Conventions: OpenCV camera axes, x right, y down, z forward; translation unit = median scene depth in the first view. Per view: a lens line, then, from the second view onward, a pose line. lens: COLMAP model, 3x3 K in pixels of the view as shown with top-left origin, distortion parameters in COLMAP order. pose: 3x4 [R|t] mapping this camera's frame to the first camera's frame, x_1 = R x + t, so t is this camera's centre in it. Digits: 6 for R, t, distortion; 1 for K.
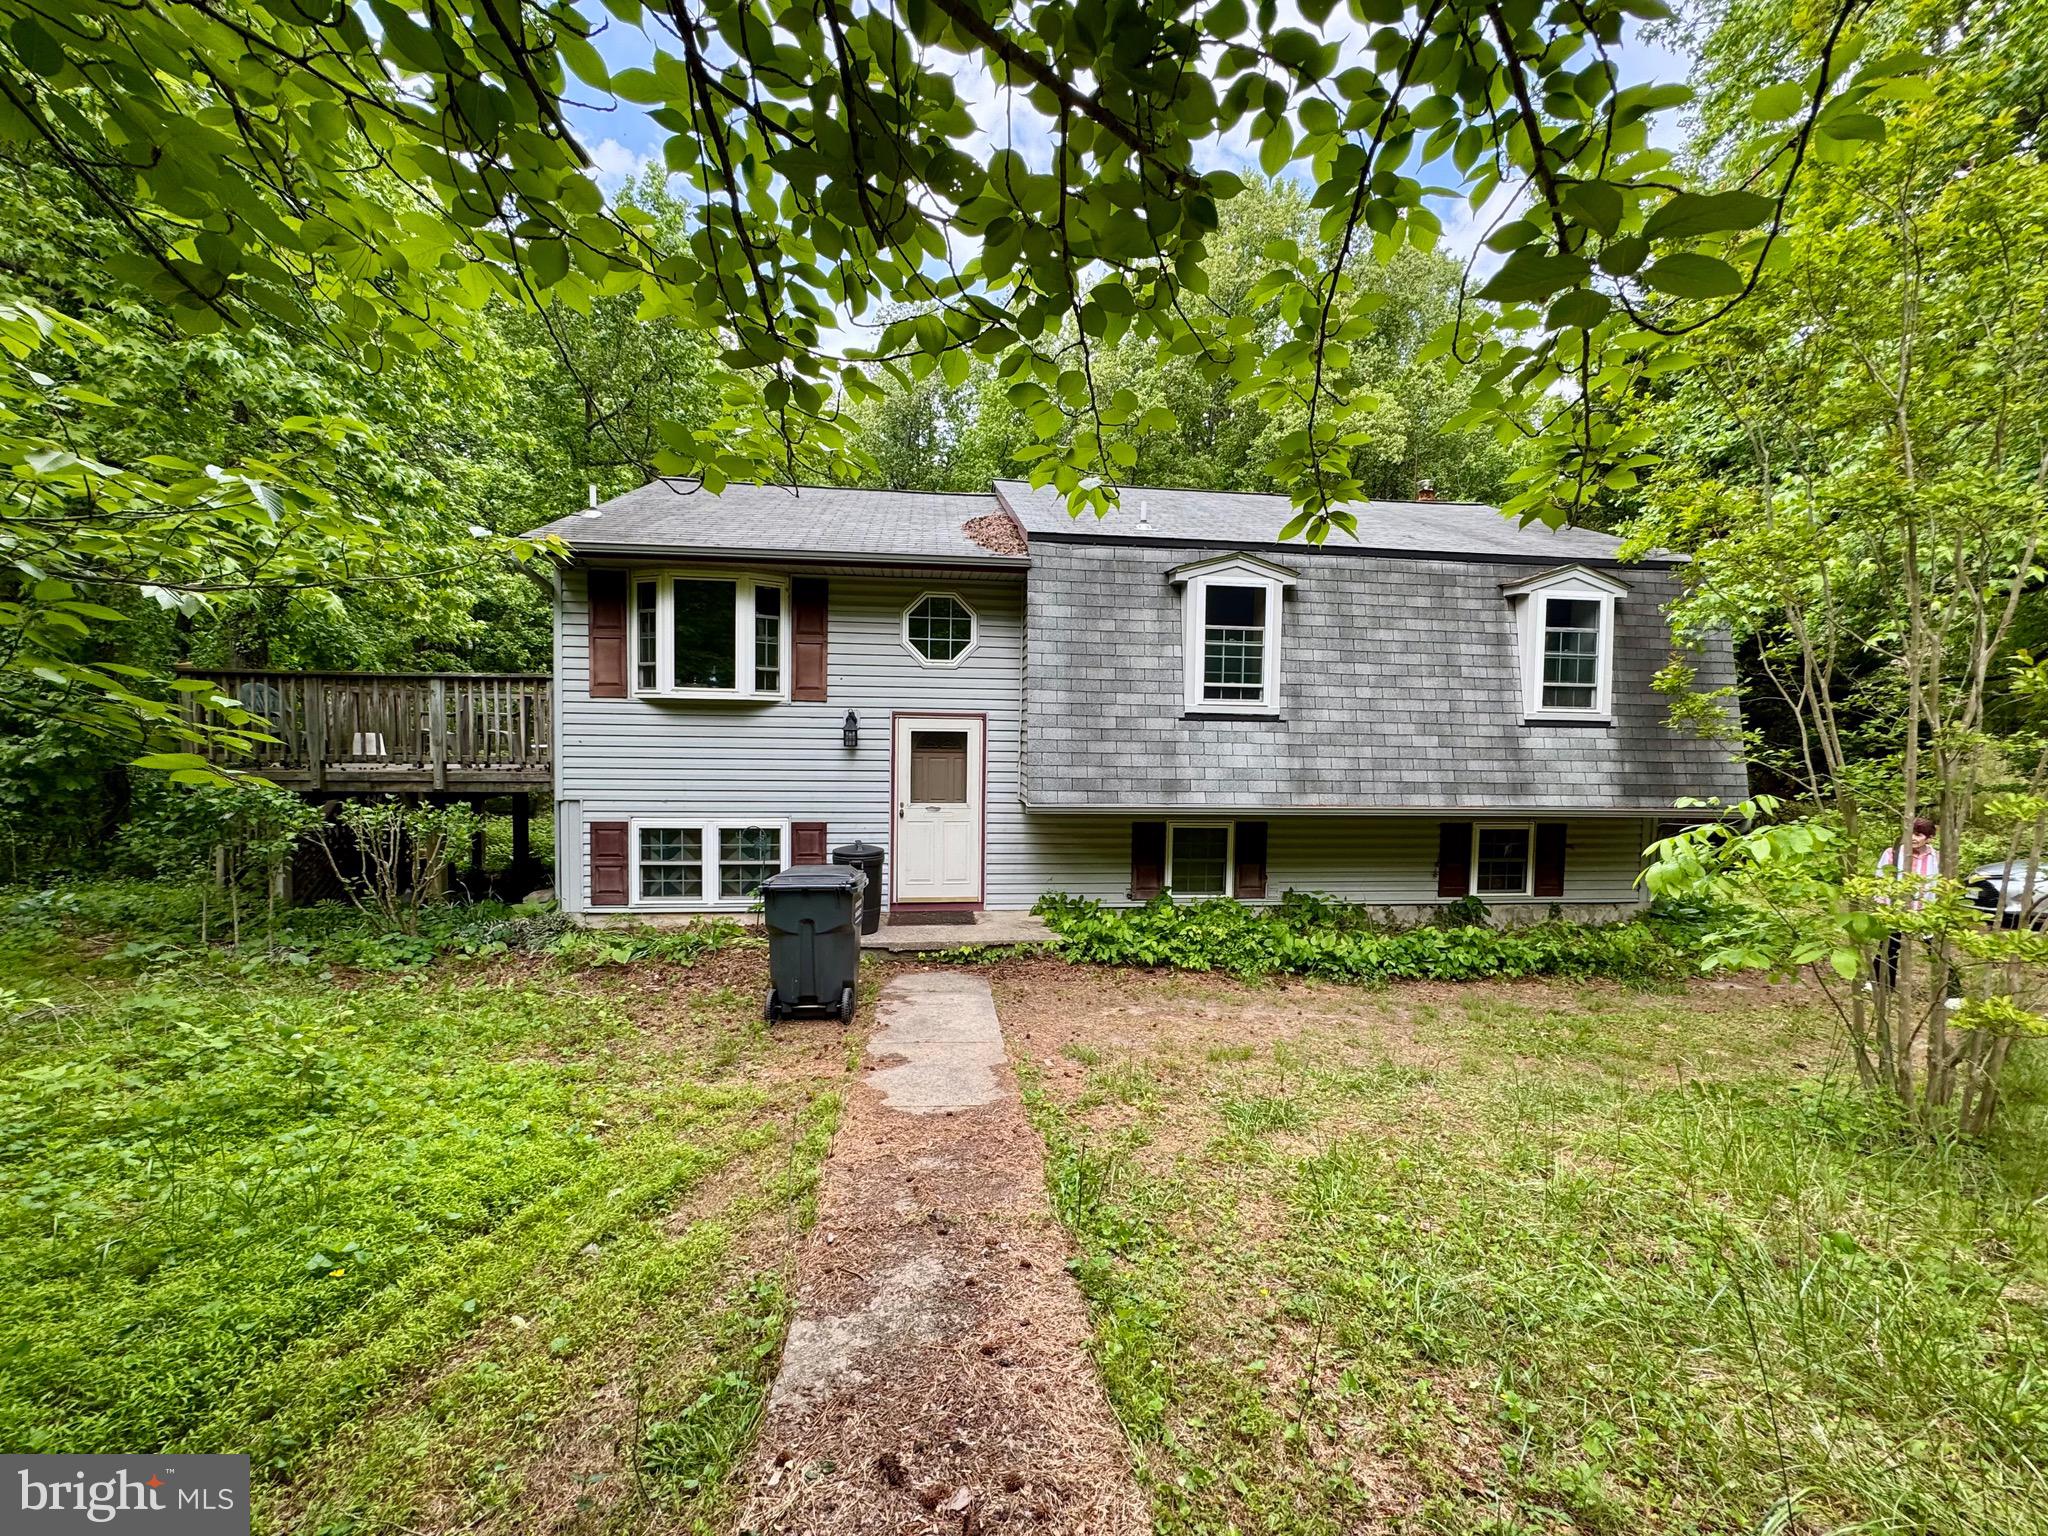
lens RADIAL K [[811.6, 0, 1024.0], [0, 811.6, 768.0], [0, 0, 1]] dist [0.000621, 0.000346]
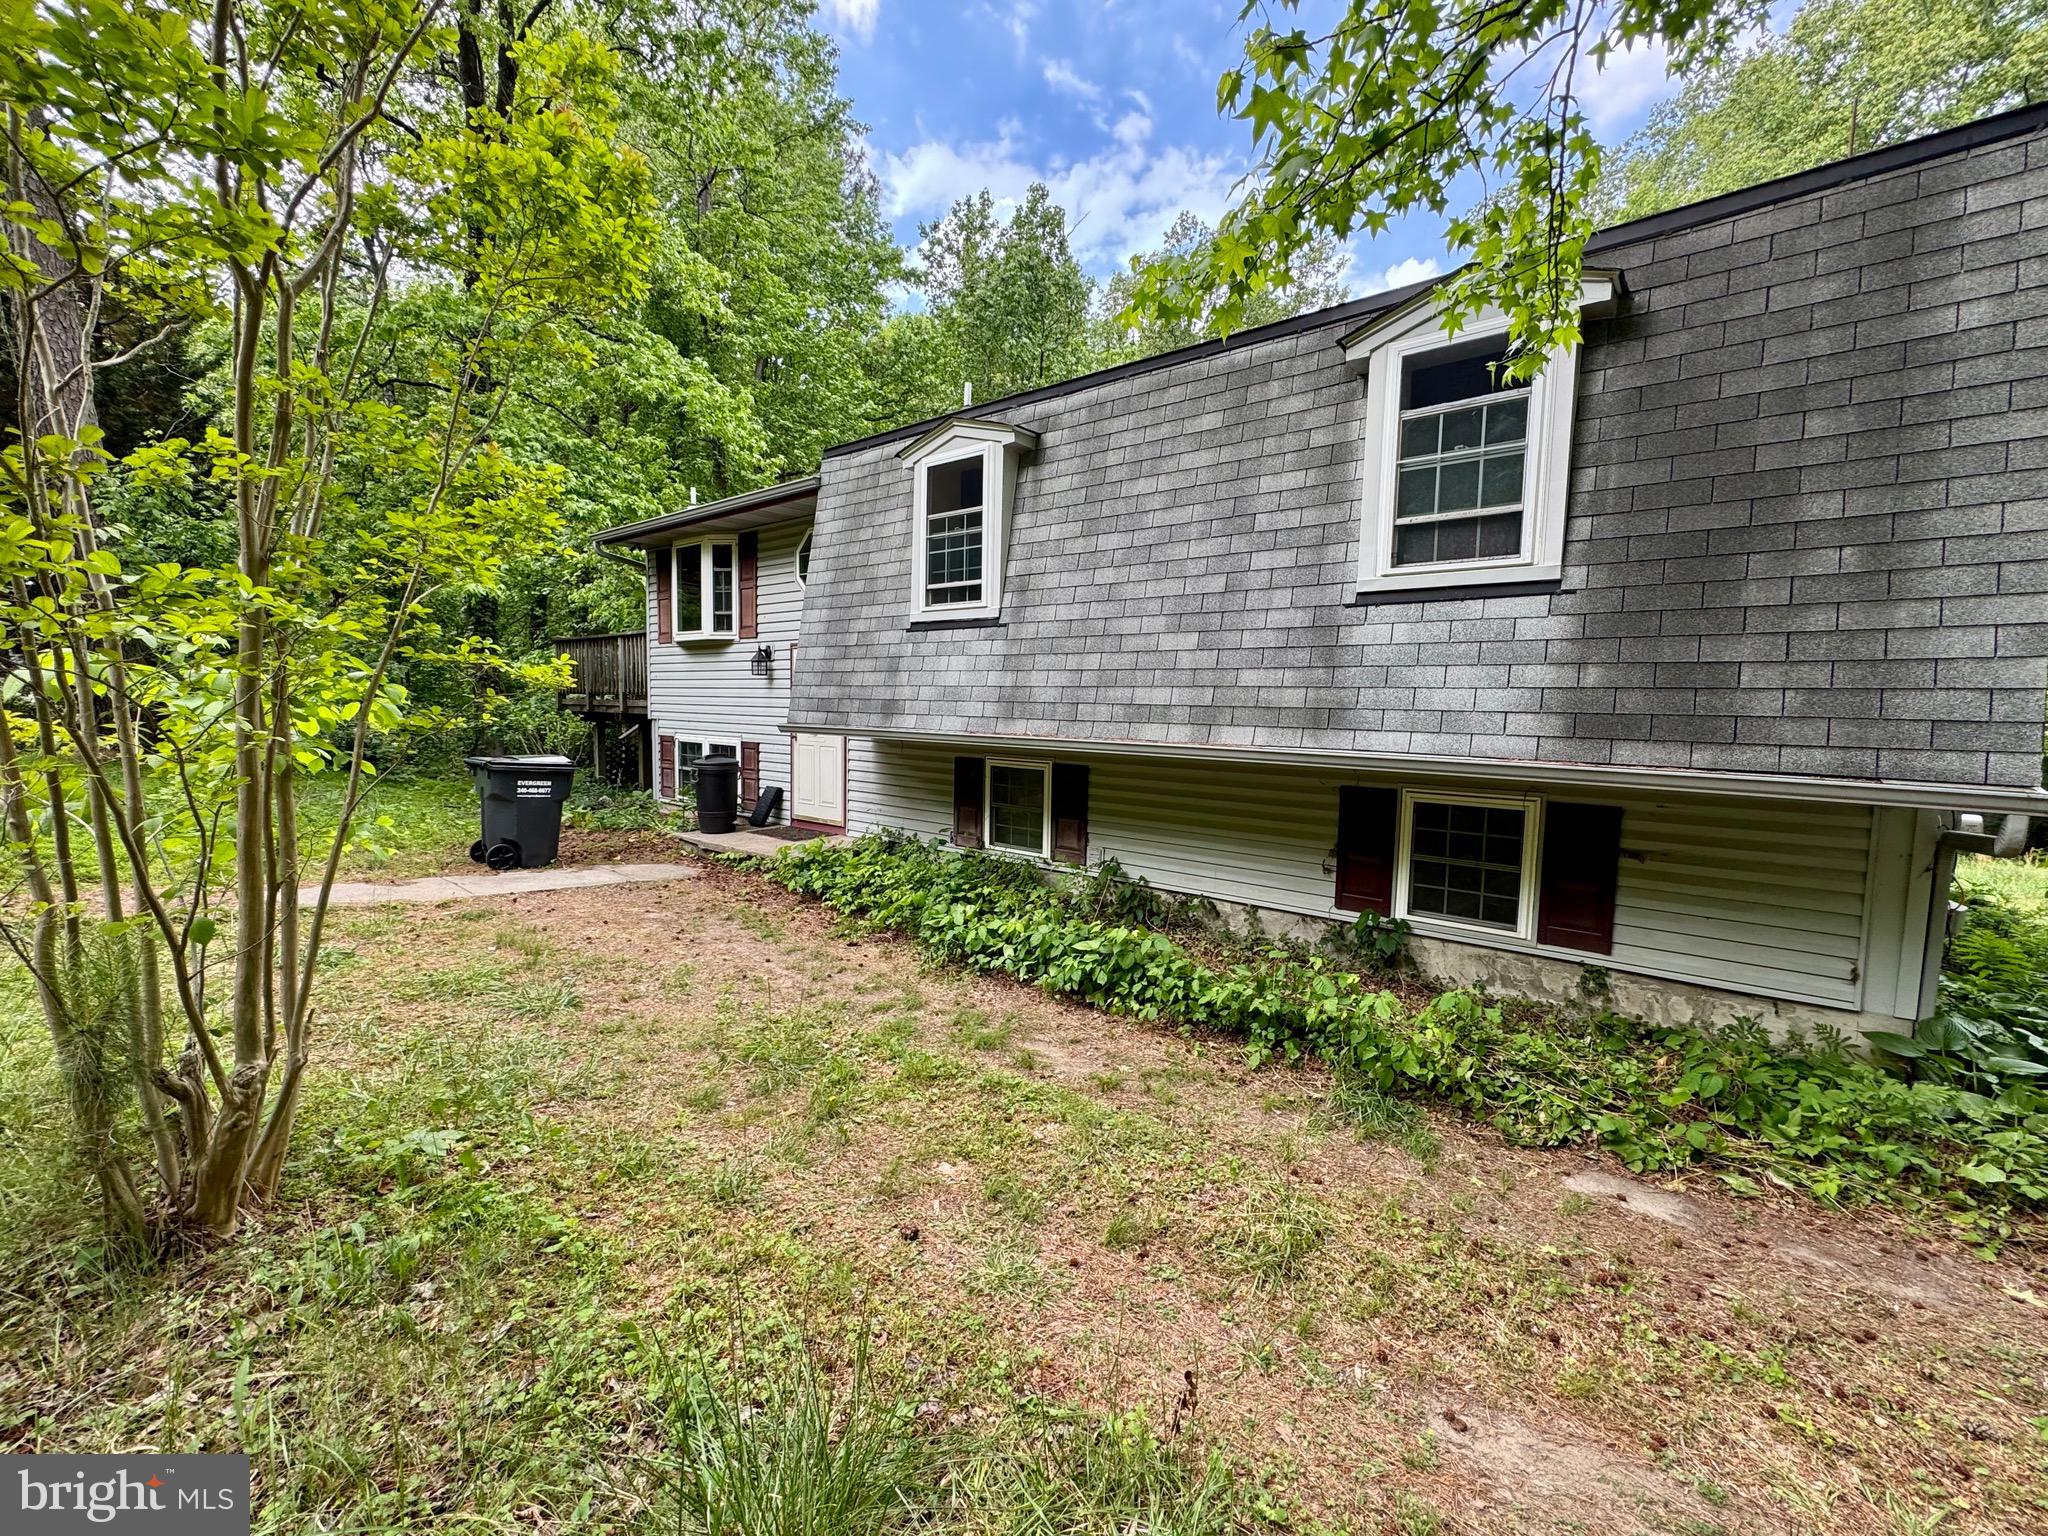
lens RADIAL K [[811.6, 0, 1024.0], [0, 811.6, 768.0], [0, 0, 1]] dist [0.000621, 0.000346]
pose [[0.704601, 0.052584, -0.707653, 0.859428], [-0.040546, 0.998605, 0.033833, 0.049308], [0.708444, 0.004854, 0.705750, 0.458972]]
